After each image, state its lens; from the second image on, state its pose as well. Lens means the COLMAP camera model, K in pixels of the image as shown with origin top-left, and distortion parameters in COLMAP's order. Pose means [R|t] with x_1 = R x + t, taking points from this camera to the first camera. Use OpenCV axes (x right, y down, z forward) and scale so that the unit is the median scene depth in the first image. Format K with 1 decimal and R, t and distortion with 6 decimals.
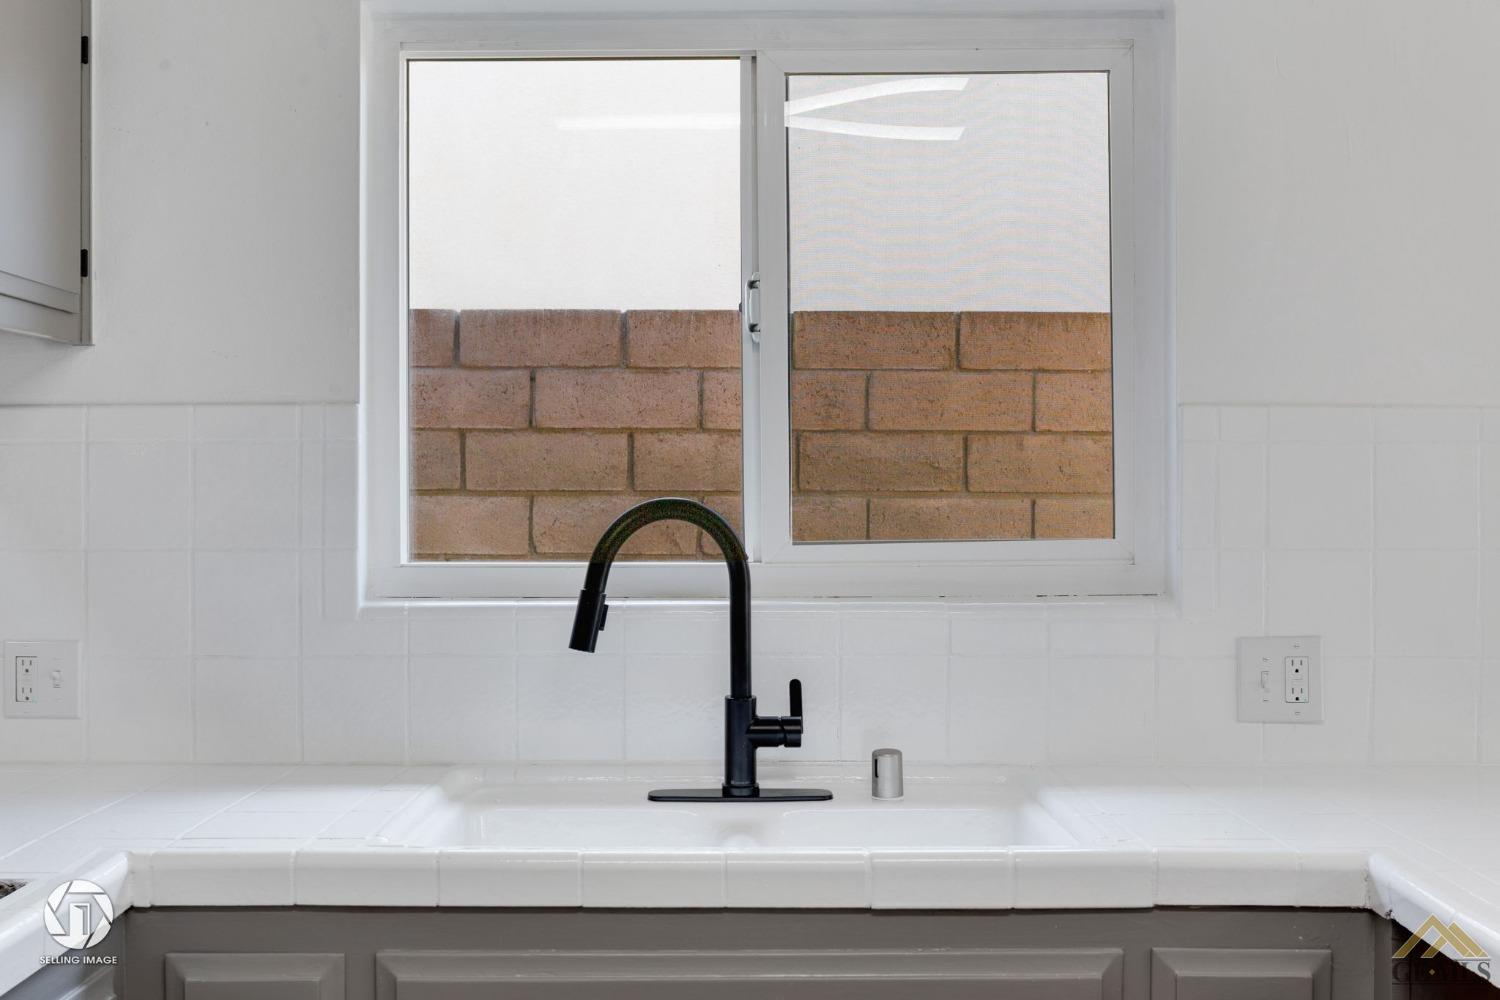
lens RADIAL K [[1686.3, 0, 750.7], [0, 1686.3, 491.6], [0, 0, 1]] dist [0.010260, 0.000000]
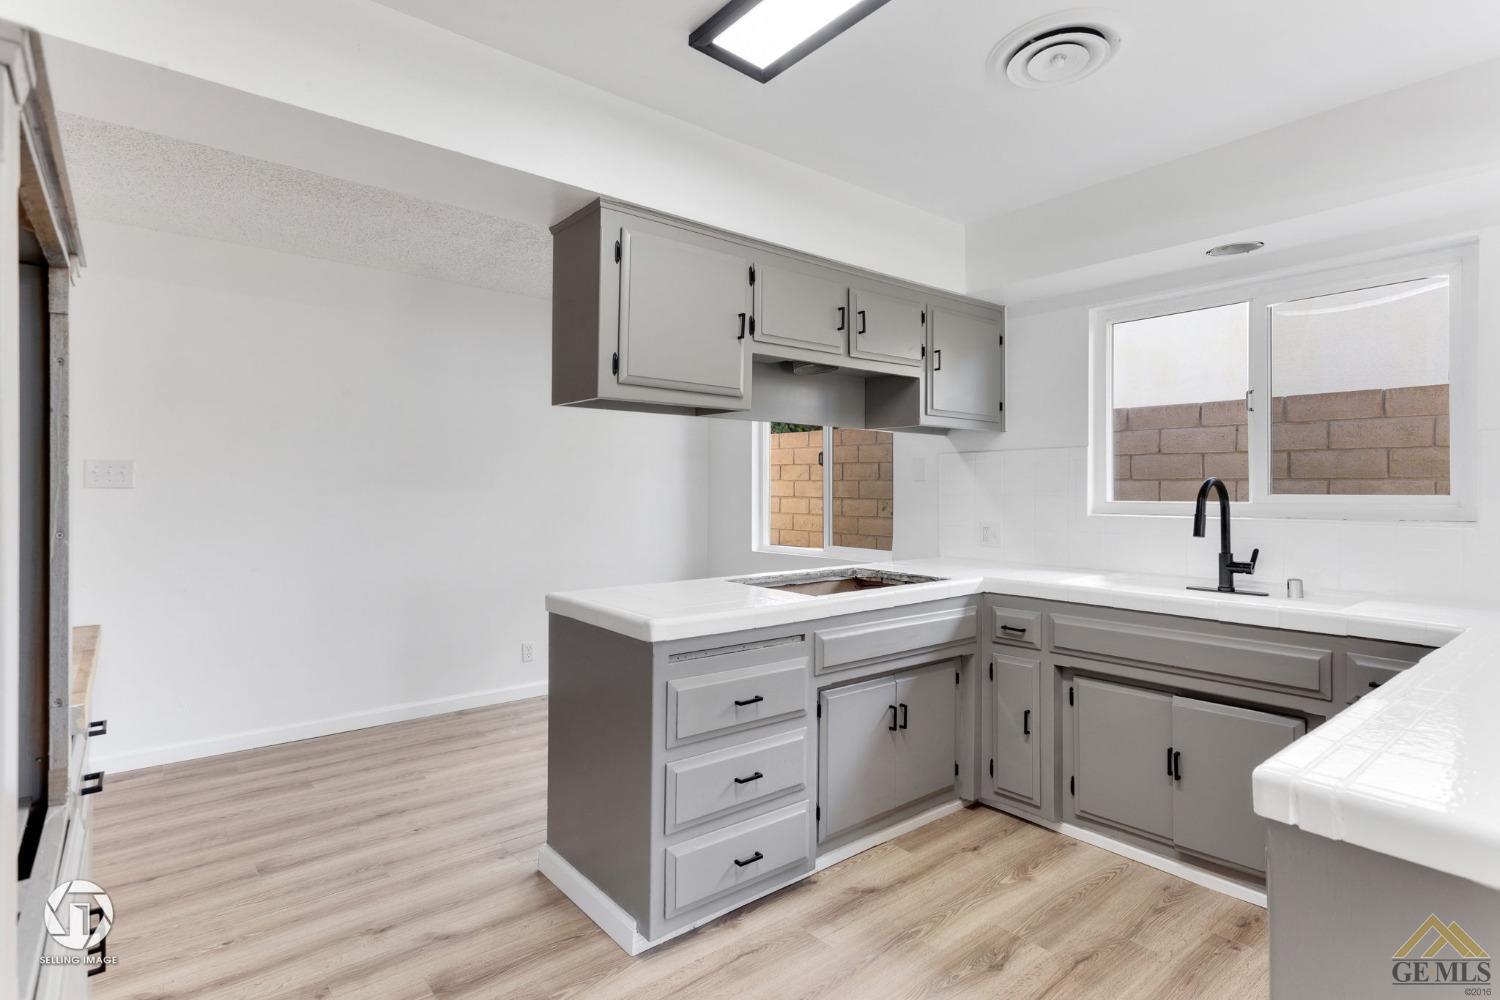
lens RADIAL K [[763.4, 0, 755.9], [0, 763.4, 489.8], [0, 0, 1]] dist [0.000353, -0.000057]
pose [[0.651123, 0.002100, -0.758970, 0.377269], [0.000688, 0.999994, 0.003357, 0.017517], [0.758972, -0.002708, 0.651117, -0.288590]]
